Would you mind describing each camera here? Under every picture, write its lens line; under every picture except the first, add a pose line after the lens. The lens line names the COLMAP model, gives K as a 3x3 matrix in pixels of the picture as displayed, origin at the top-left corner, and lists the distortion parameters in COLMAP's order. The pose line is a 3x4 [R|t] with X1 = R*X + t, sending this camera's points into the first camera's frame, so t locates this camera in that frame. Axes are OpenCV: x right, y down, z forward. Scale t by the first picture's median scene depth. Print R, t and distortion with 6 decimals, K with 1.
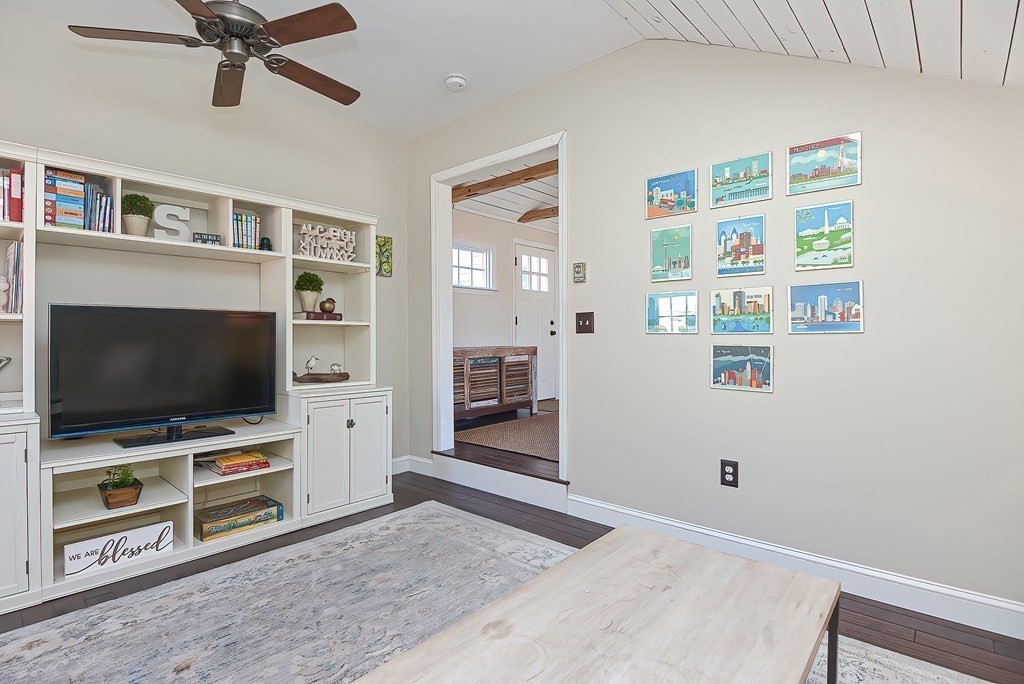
lens RADIAL K [[506.6, 0, 512.0], [0, 506.6, 342.0], [0, 0, 1]] dist [-0.001476, -0.000163]
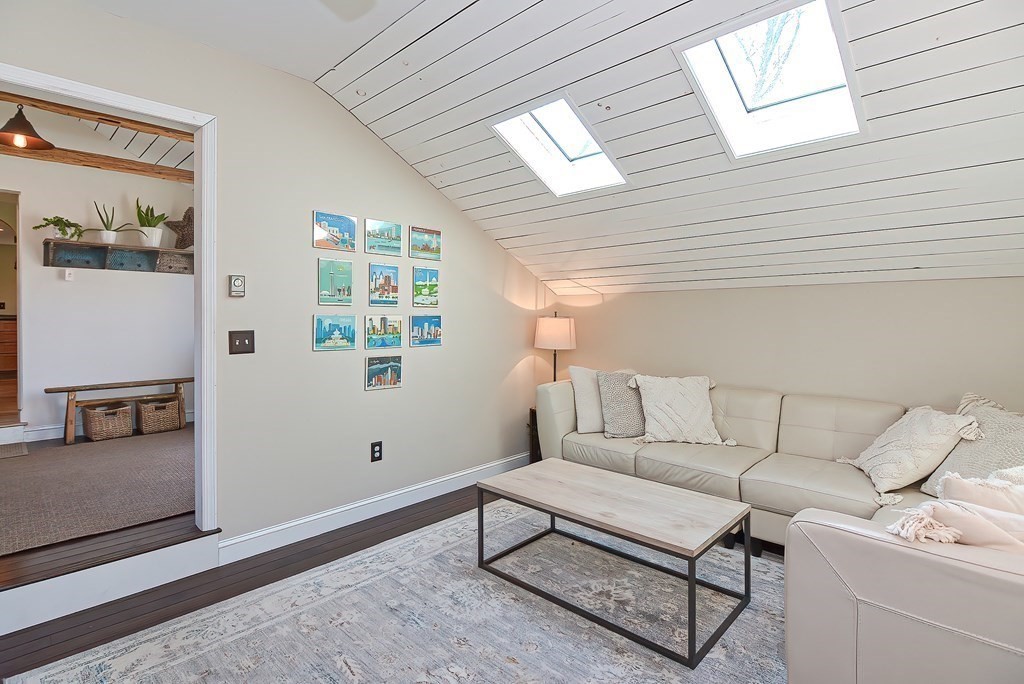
lens RADIAL K [[507.3, 0, 514.1], [0, 507.3, 324.7], [0, 0, 1]] dist [-0.001316, -0.000572]
pose [[0.028004, -0.009009, 0.999567, -0.933962], [0.013345, 0.999874, 0.008638, -0.087535], [-0.999519, 0.013097, 0.028121, 0.608679]]
